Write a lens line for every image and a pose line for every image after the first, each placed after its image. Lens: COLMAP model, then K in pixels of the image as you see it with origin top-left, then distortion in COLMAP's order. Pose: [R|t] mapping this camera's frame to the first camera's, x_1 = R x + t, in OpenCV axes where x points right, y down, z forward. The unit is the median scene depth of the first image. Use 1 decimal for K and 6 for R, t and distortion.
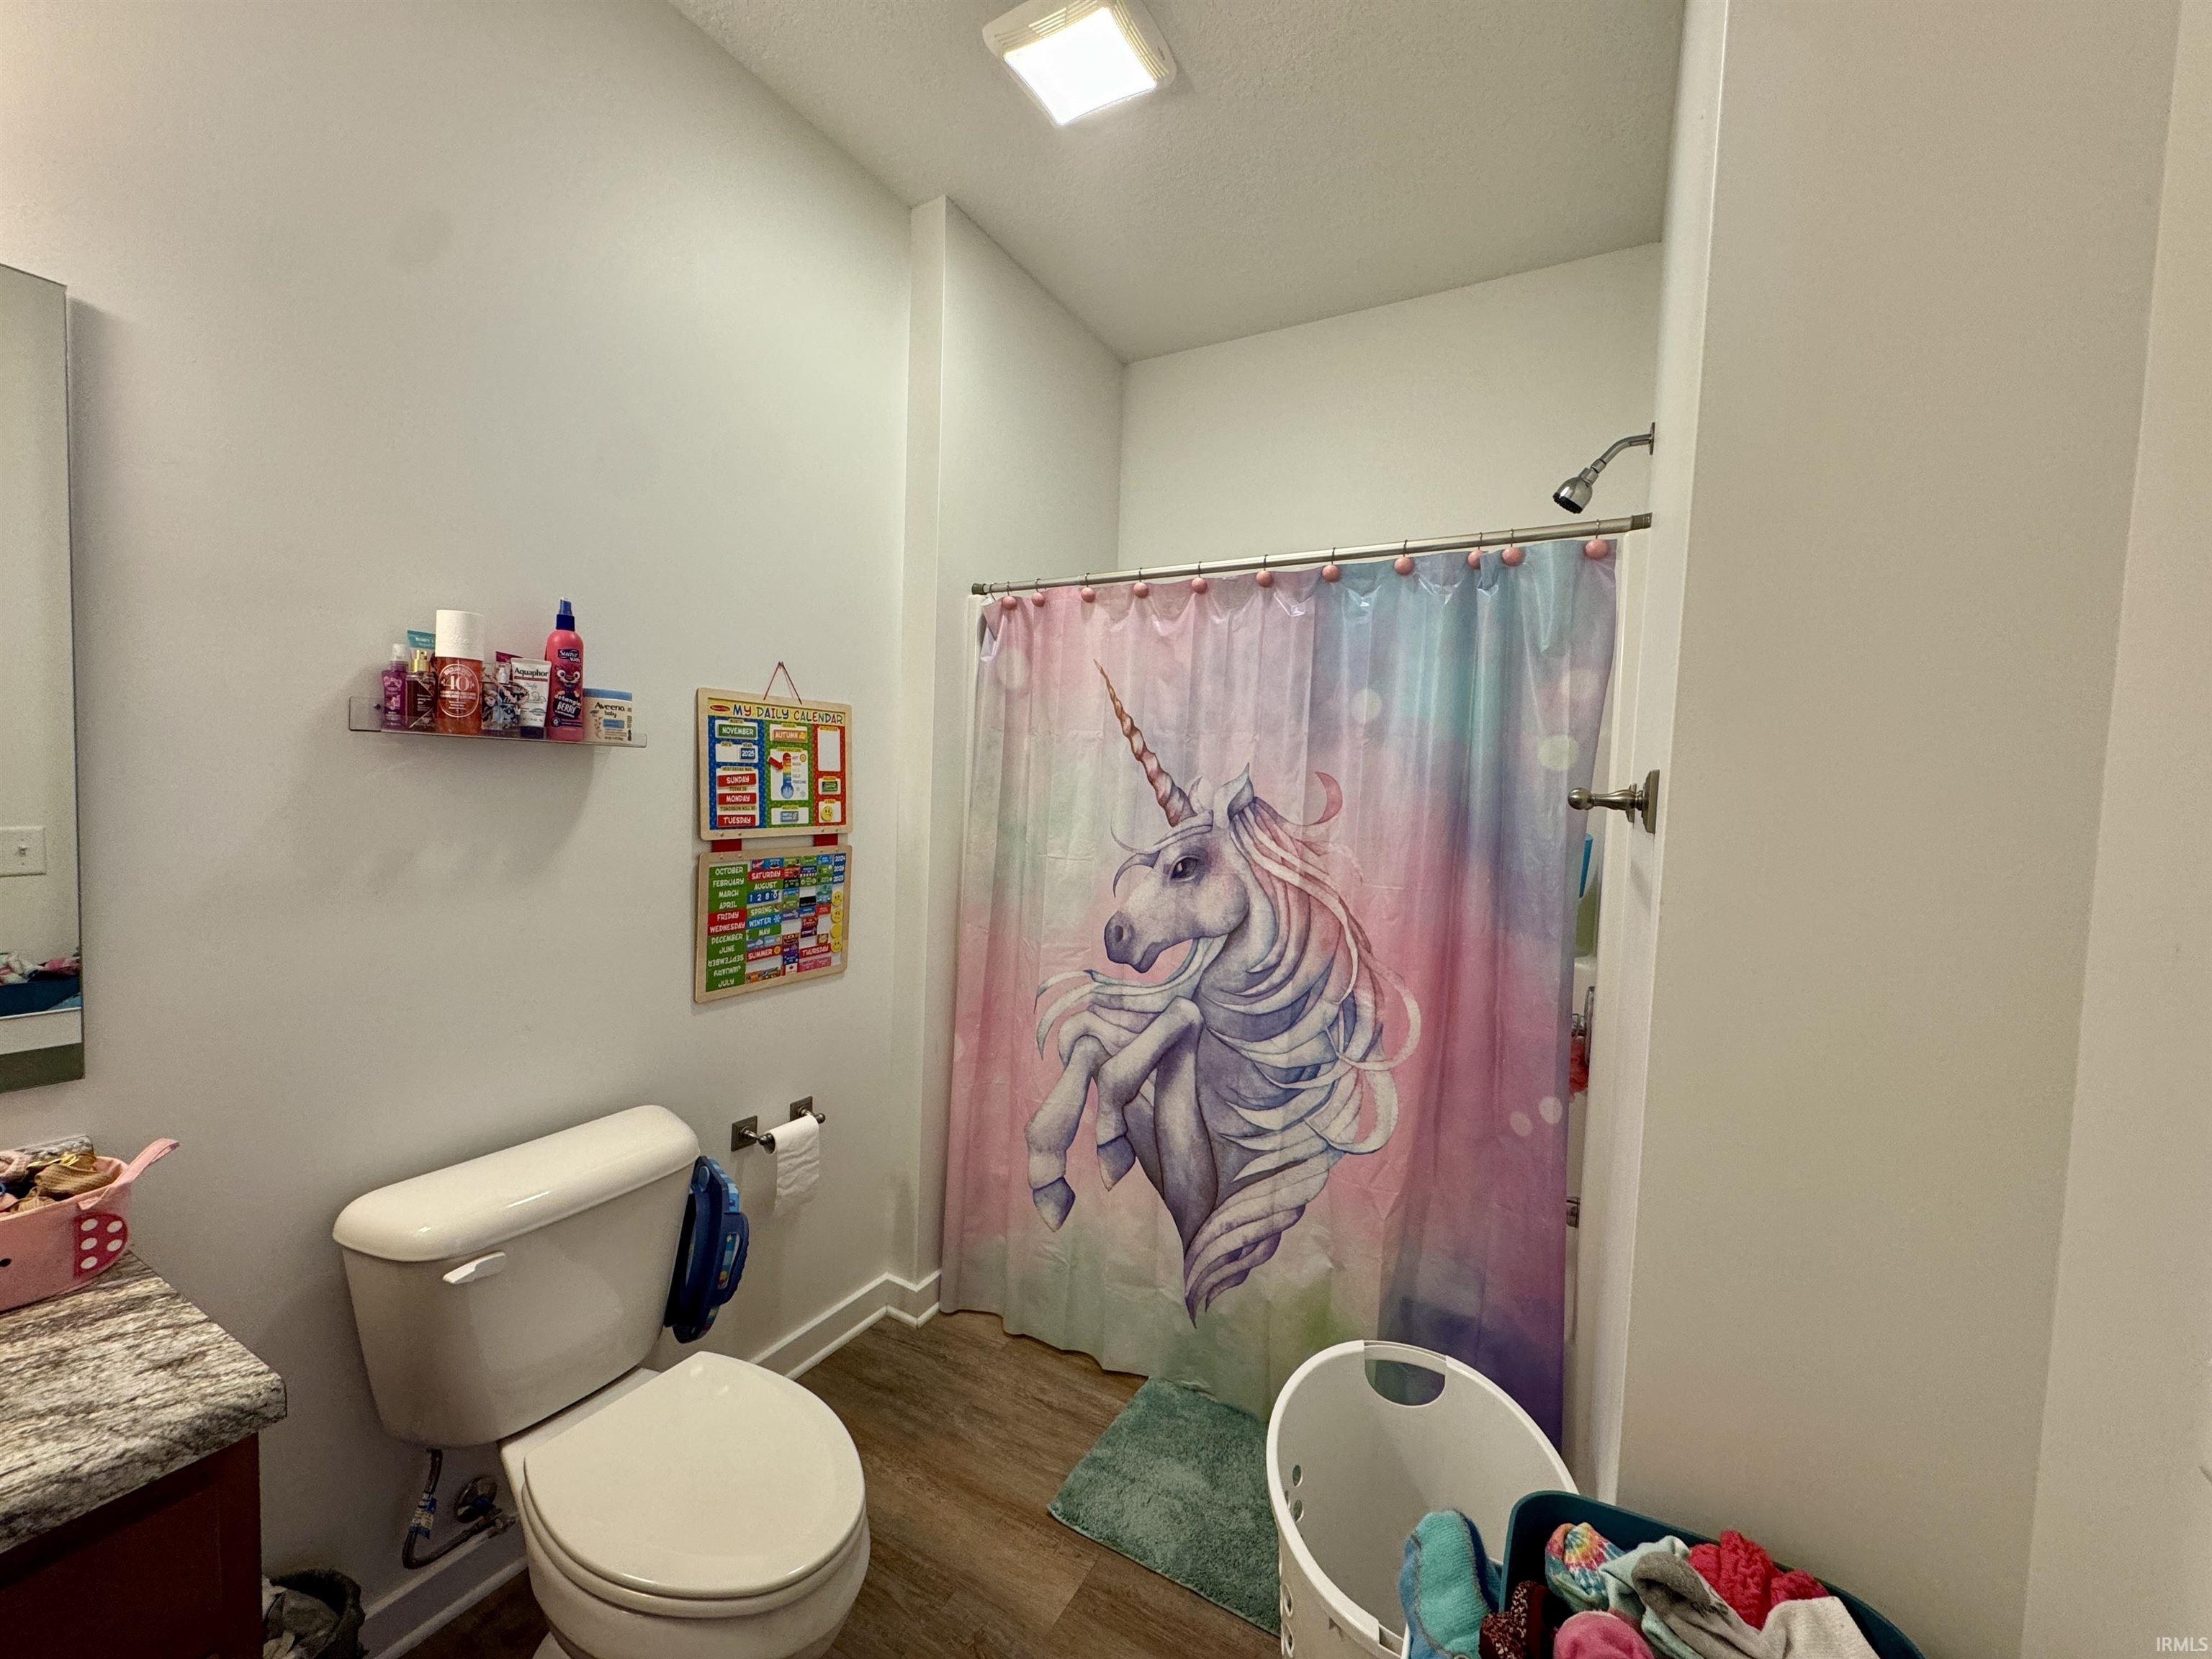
lens RADIAL K [[887.4, 0, 1104.5], [0, 887.4, 829.5], [0, 0, 1]] dist [-0.002060, -0.000325]
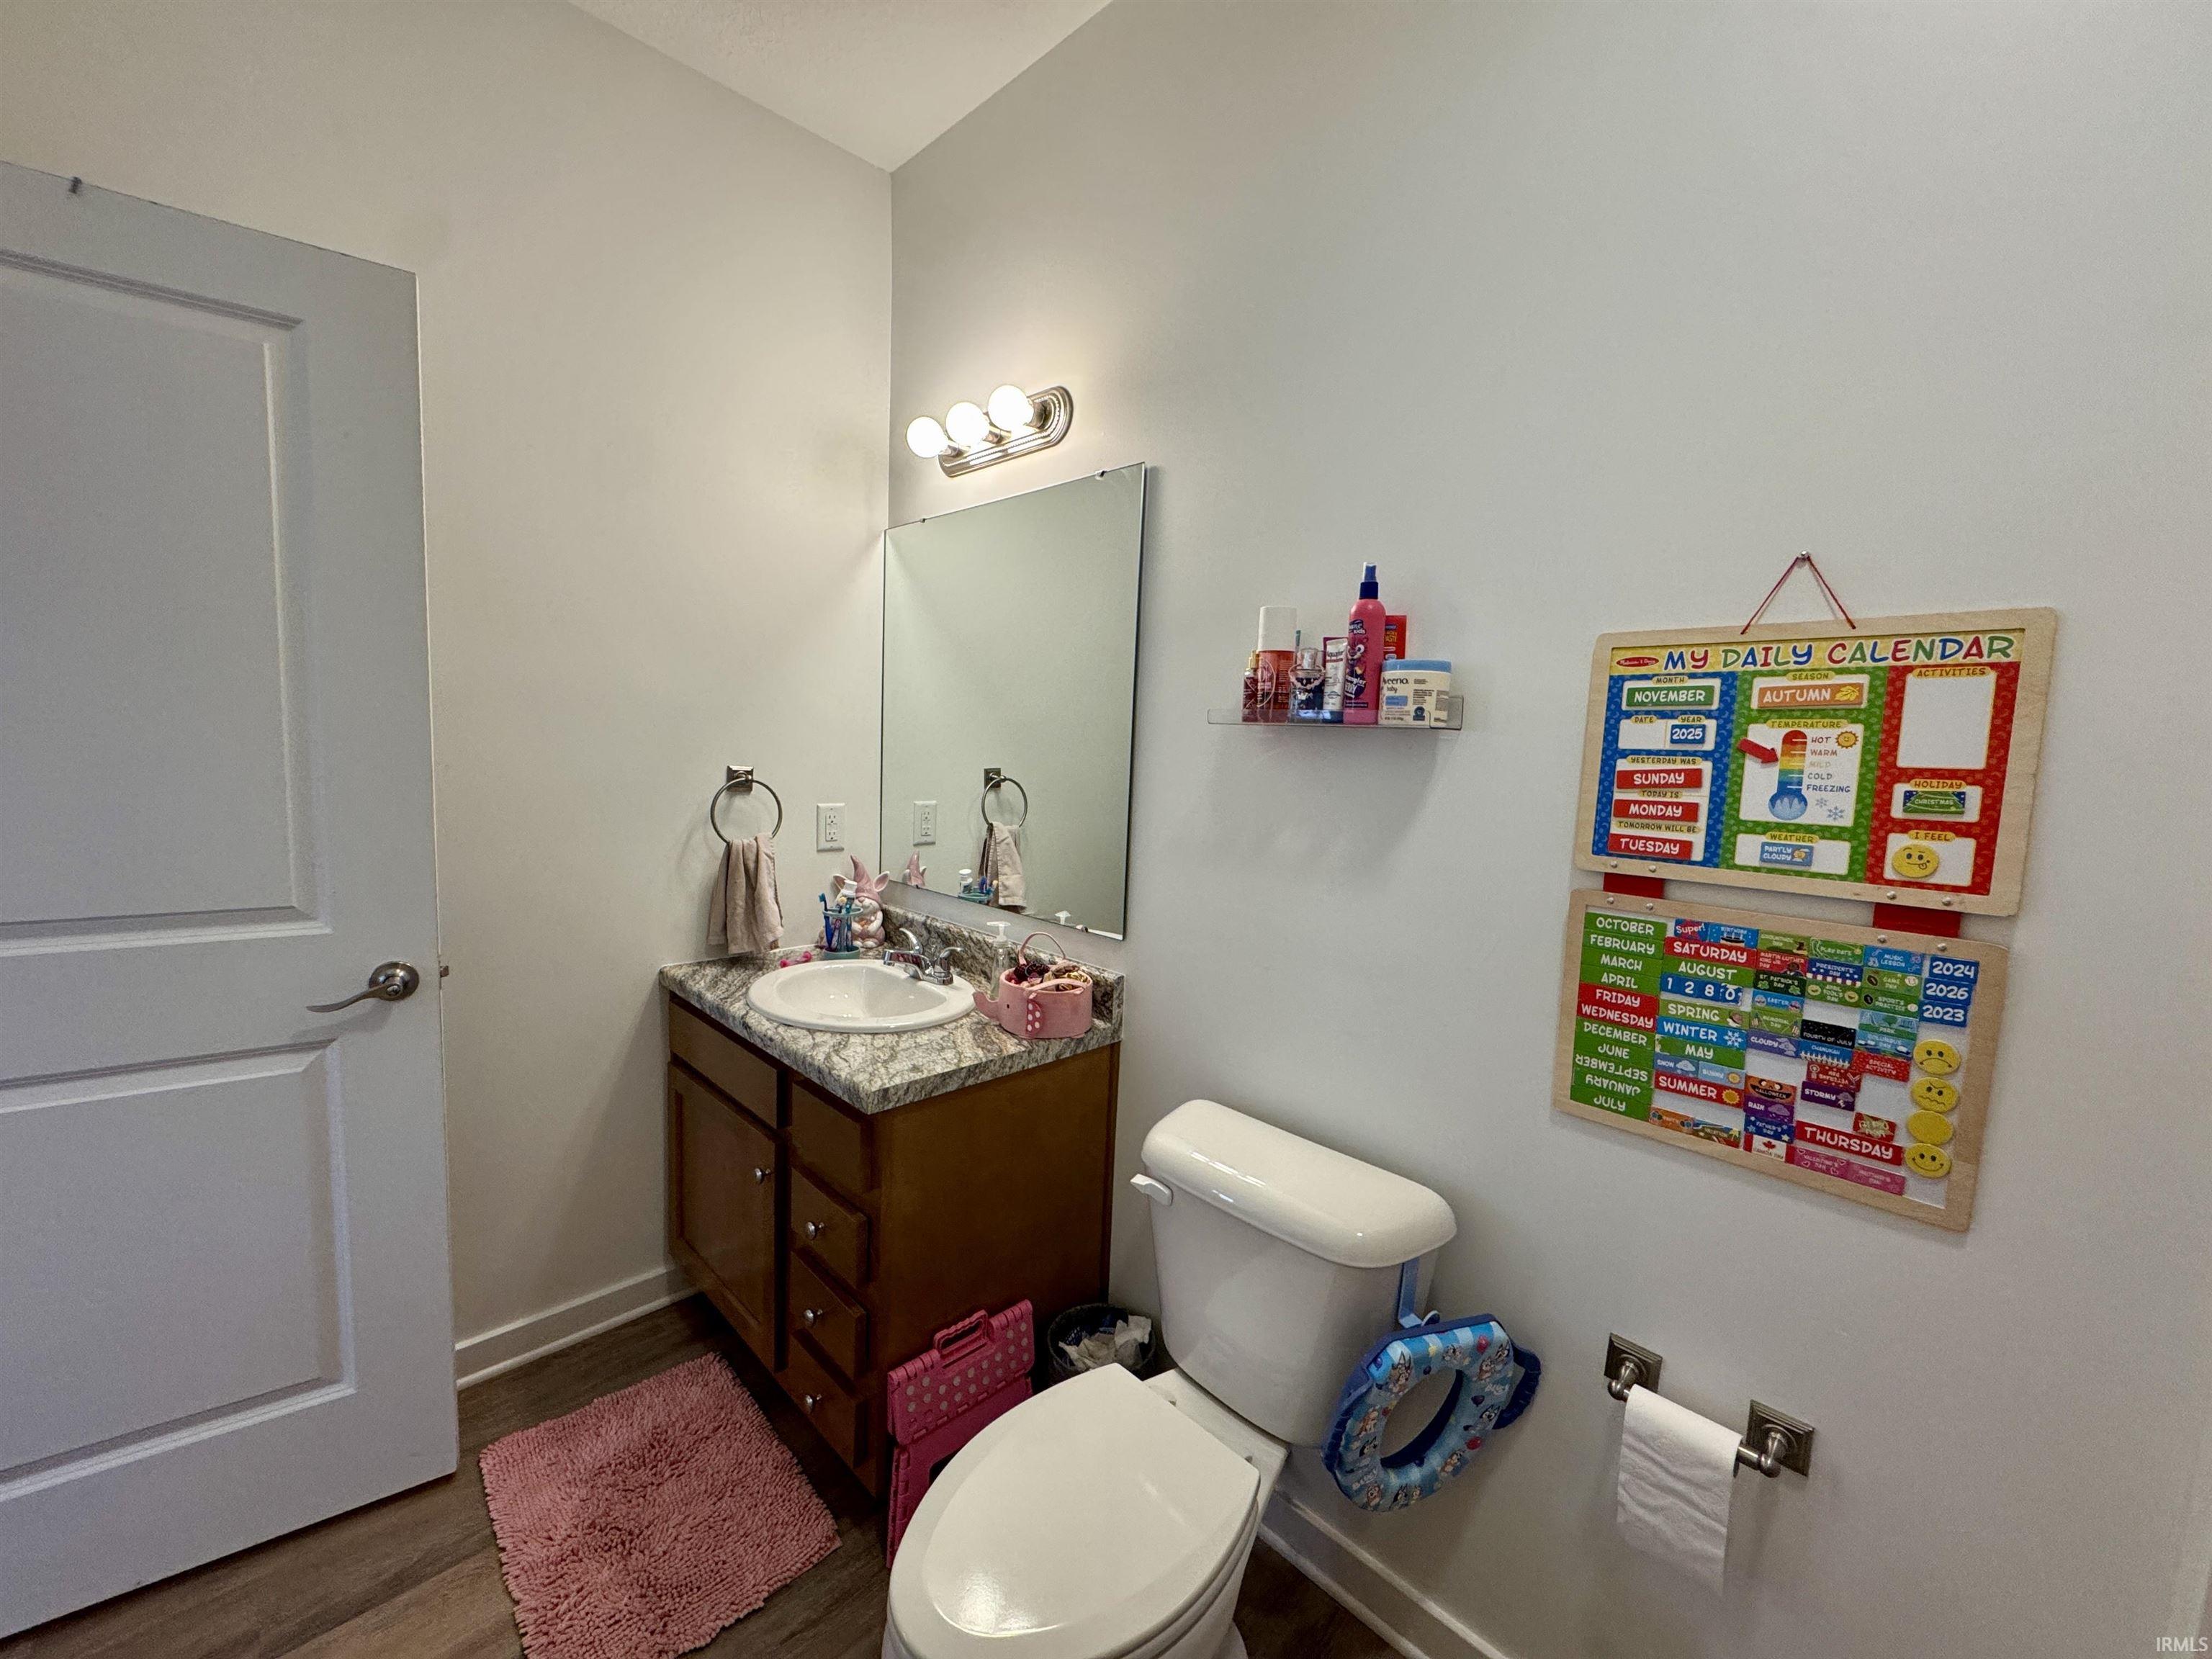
lens RADIAL K [[887.4, 0, 1103.7], [0, 887.4, 829.3], [0, 0, 1]] dist [-0.002060, -0.000325]
pose [[-0.275298, 0.054903, -0.959790, 0.254113], [-0.094535, 0.991983, 0.083860, -0.036029], [0.956700, 0.113820, -0.267901, 0.785905]]
